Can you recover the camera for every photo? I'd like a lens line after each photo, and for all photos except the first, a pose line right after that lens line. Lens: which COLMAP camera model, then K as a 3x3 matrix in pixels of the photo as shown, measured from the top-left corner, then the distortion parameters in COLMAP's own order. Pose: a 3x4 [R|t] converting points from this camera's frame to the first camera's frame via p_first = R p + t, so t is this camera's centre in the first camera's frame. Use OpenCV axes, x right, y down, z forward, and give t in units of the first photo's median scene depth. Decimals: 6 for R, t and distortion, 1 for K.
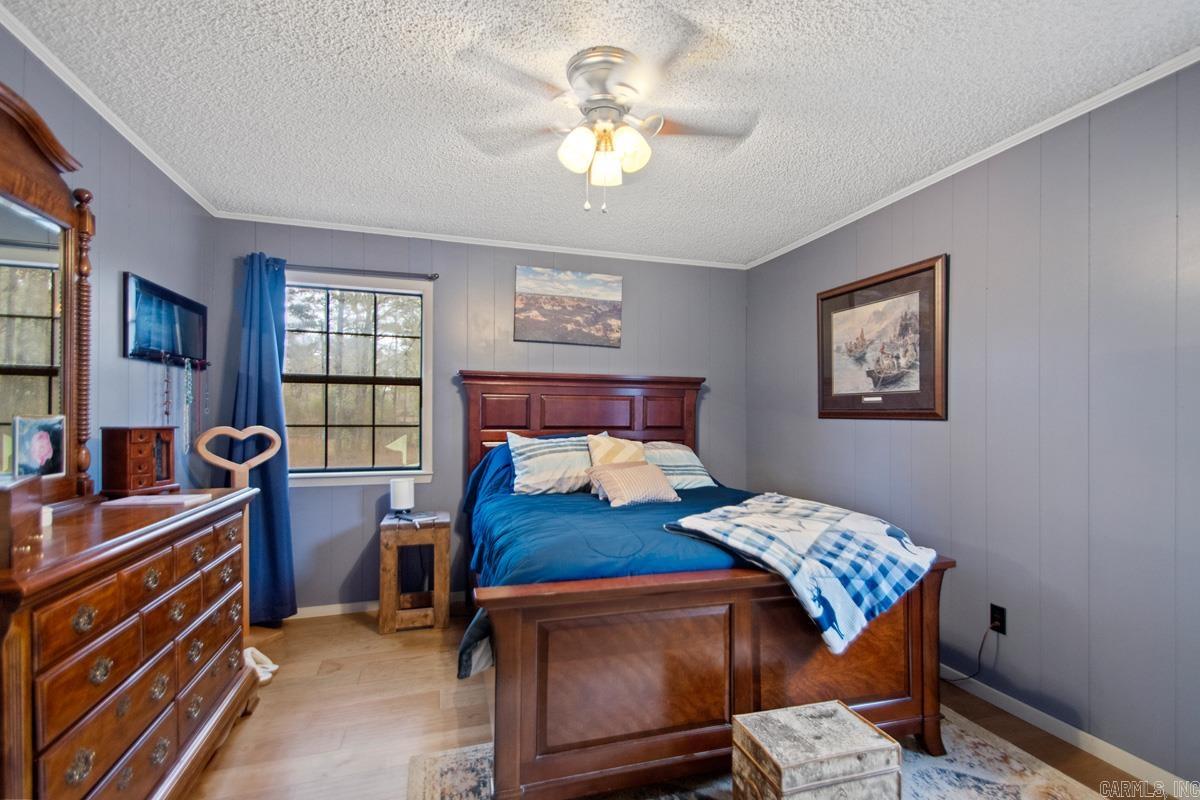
lens RADIAL K [[567.1, 0, 599.7], [0, 567.1, 415.6], [0, 0, 1]] dist [0.018585, -0.000384]
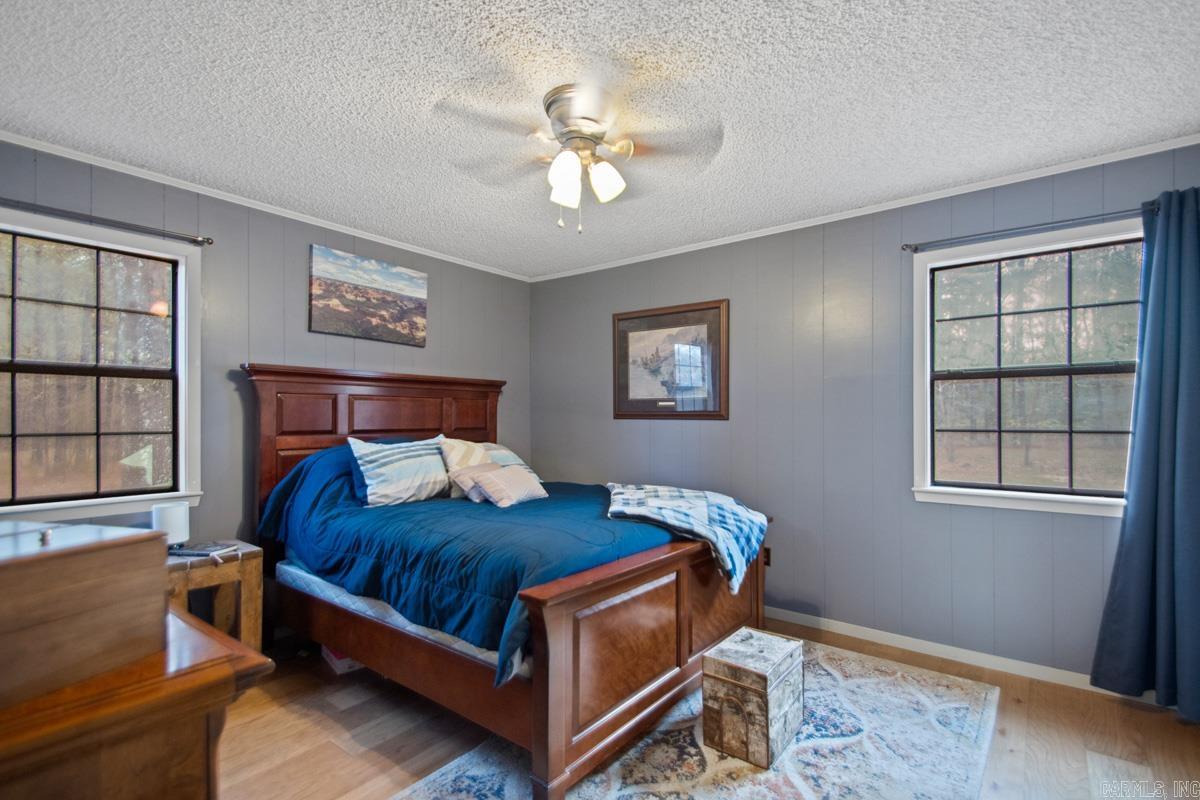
lens RADIAL K [[559.6, 0, 612.8], [0, 559.6, 417.2], [0, 0, 1]] dist [0.037514, -0.017490]
pose [[0.818279, -0.006651, 0.574783, -0.323407], [0.005178, 0.999978, 0.004199, -0.004183], [-0.574798, -0.000460, 0.818295, 0.044444]]
